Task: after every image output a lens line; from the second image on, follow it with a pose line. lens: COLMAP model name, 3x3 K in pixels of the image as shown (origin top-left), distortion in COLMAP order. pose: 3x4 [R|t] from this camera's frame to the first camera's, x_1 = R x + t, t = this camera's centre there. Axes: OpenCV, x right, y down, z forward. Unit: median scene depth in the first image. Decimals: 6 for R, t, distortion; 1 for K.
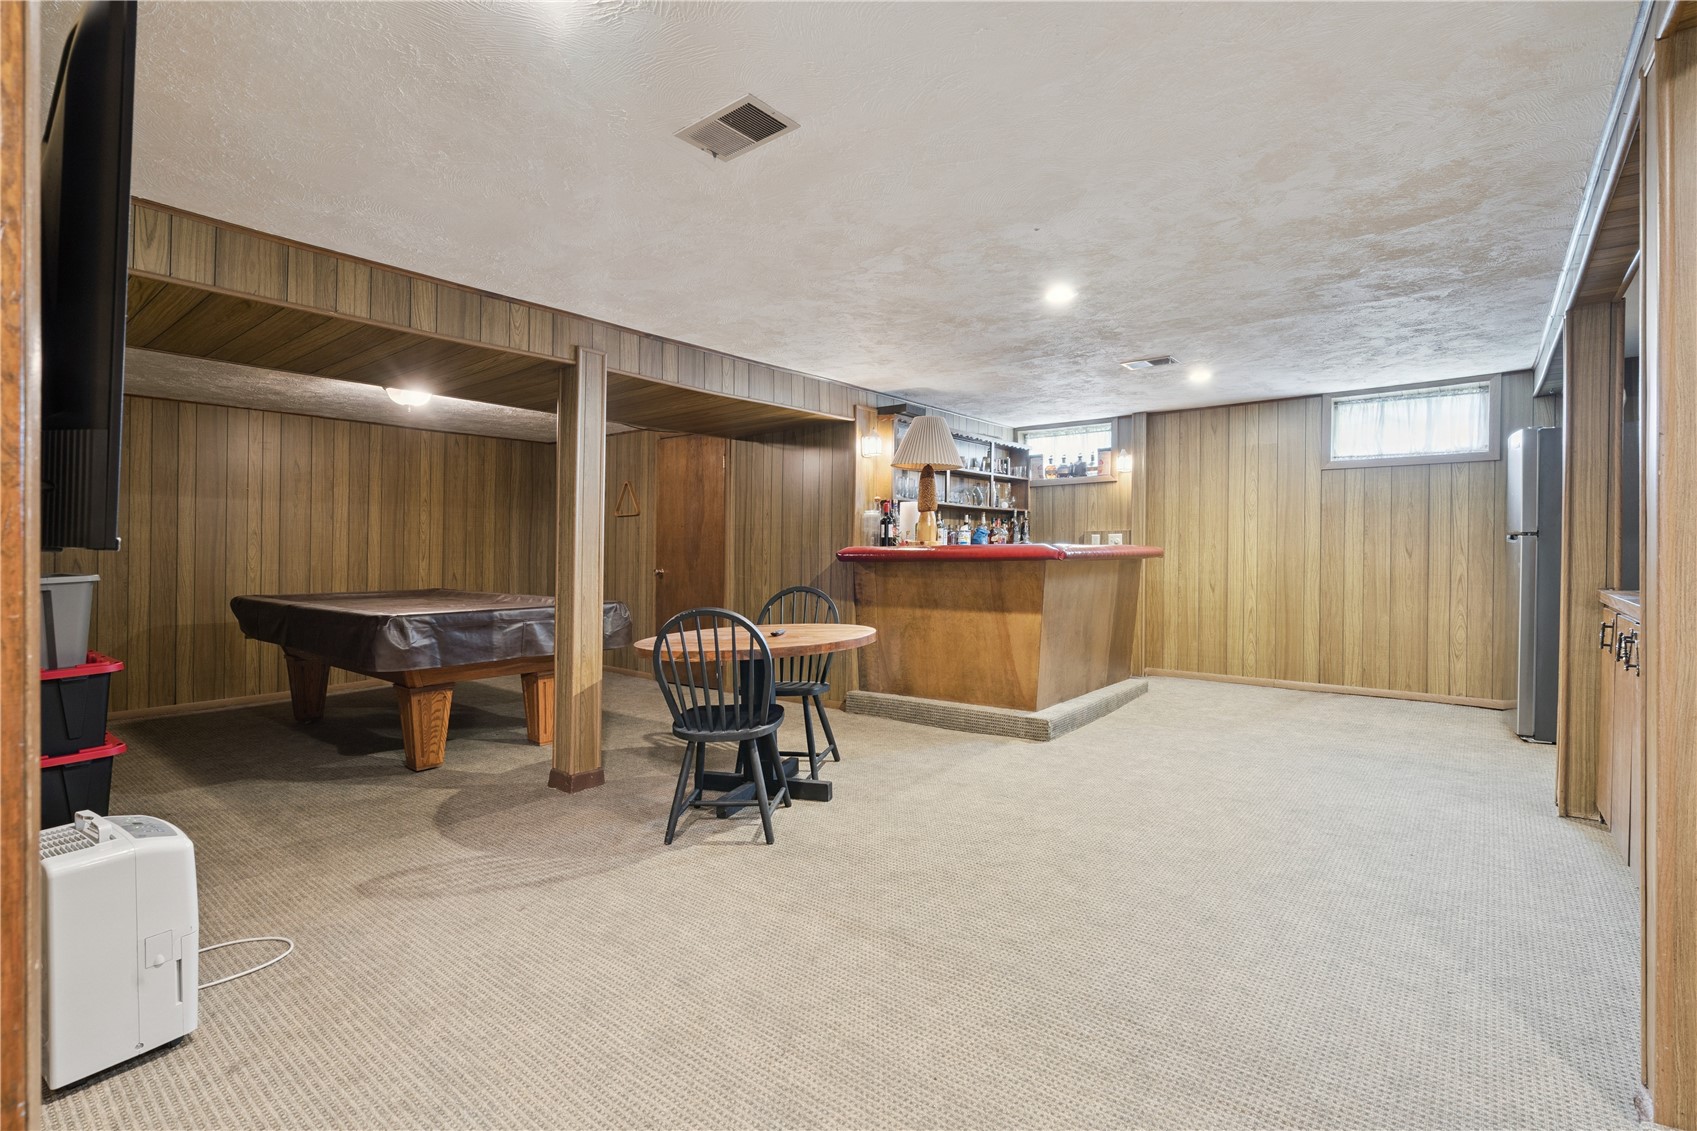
lens RADIAL K [[775.7, 0, 847.0], [0, 775.7, 555.2], [0, 0, 1]] dist [-0.009286, 0.002036]
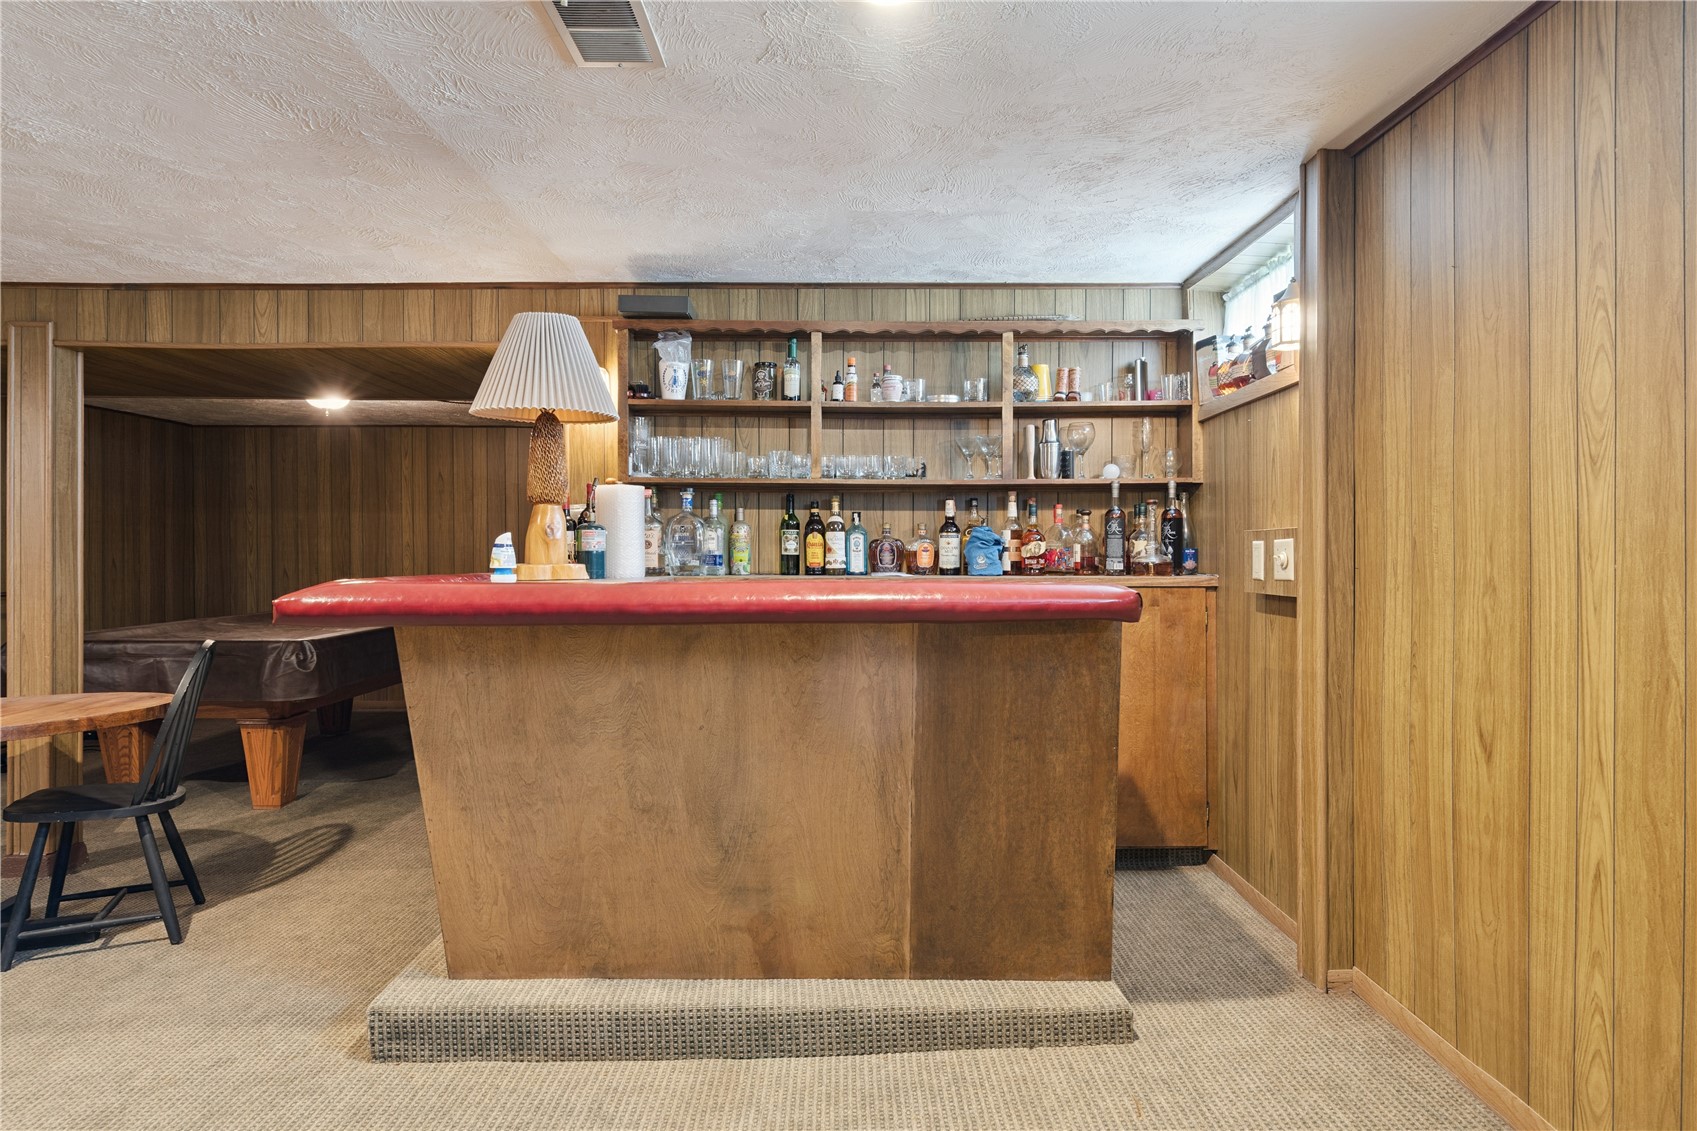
lens RADIAL K [[955.1, 0, 845.5], [0, 955.1, 555.2], [0, 0, 1]] dist [0.015639, 0.000321]
pose [[0.630463, 0.006308, -0.776194, 0.598435], [-0.005568, 0.999978, 0.003604, -0.022570], [0.776199, 0.002049, 0.630484, 0.638843]]
